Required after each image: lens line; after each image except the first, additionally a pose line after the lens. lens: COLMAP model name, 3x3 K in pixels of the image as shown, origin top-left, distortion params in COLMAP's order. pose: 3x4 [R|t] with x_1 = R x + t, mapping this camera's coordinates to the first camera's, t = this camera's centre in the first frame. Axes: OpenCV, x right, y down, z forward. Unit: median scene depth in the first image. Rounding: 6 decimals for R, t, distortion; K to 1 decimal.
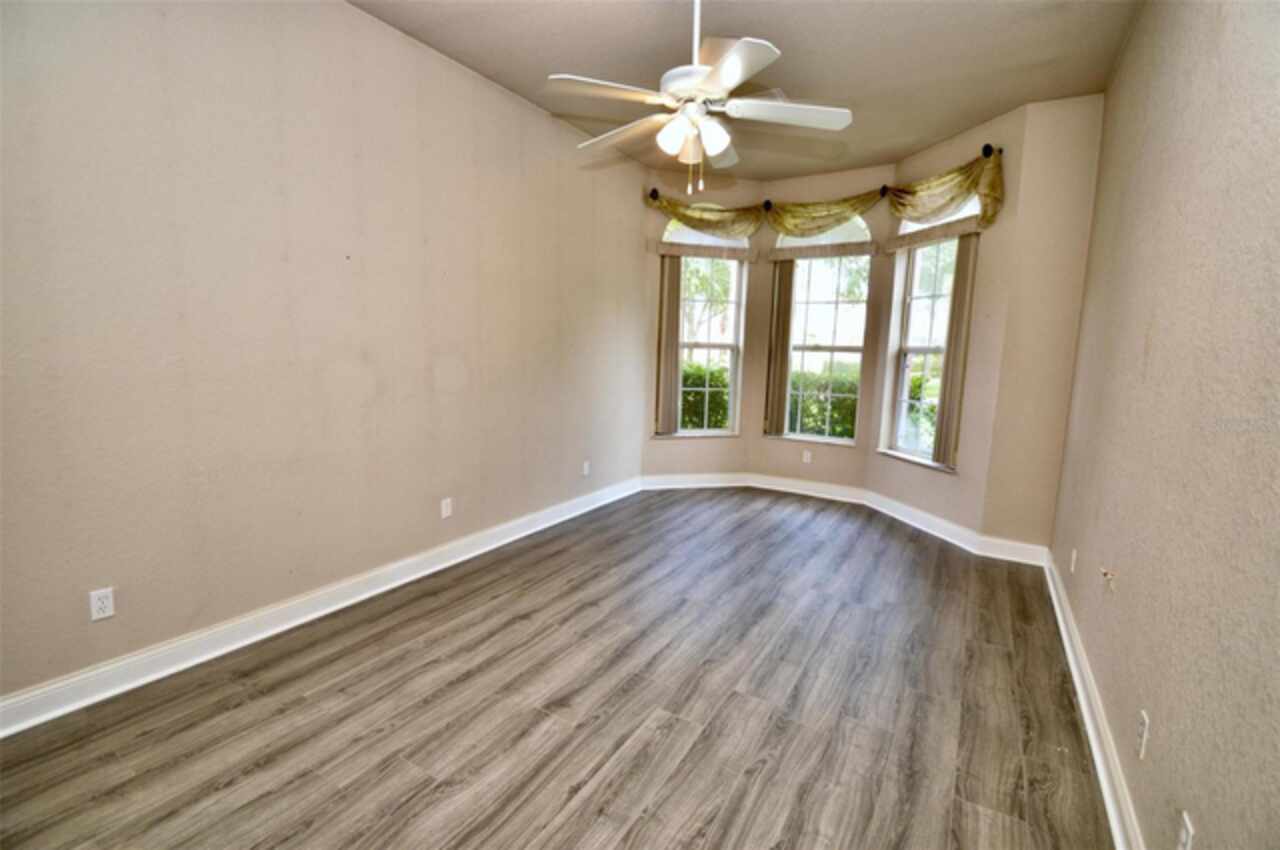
lens RADIAL K [[569.9, 0, 641.0], [0, 569.9, 419.9], [0, 0, 1]] dist [0.026628, -0.031253]
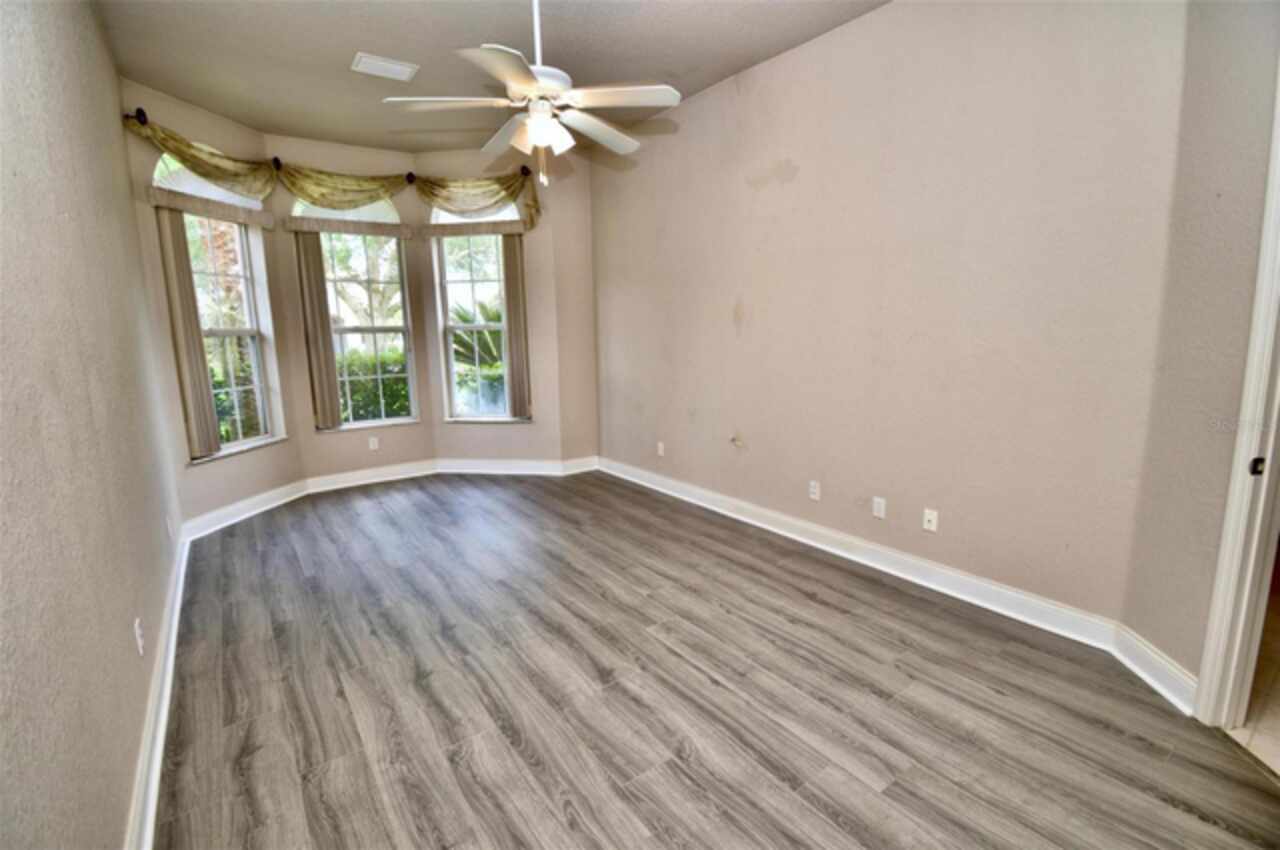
lens RADIAL K [[569.9, 0, 641.0], [0, 569.9, 419.9], [0, 0, 1]] dist [0.026628, -0.031253]
pose [[0.391097, -0.183558, 0.901859, -0.669131], [0.148455, 0.979659, 0.135014, -0.063204], [-0.908297, 0.081082, 0.410392, 0.325156]]
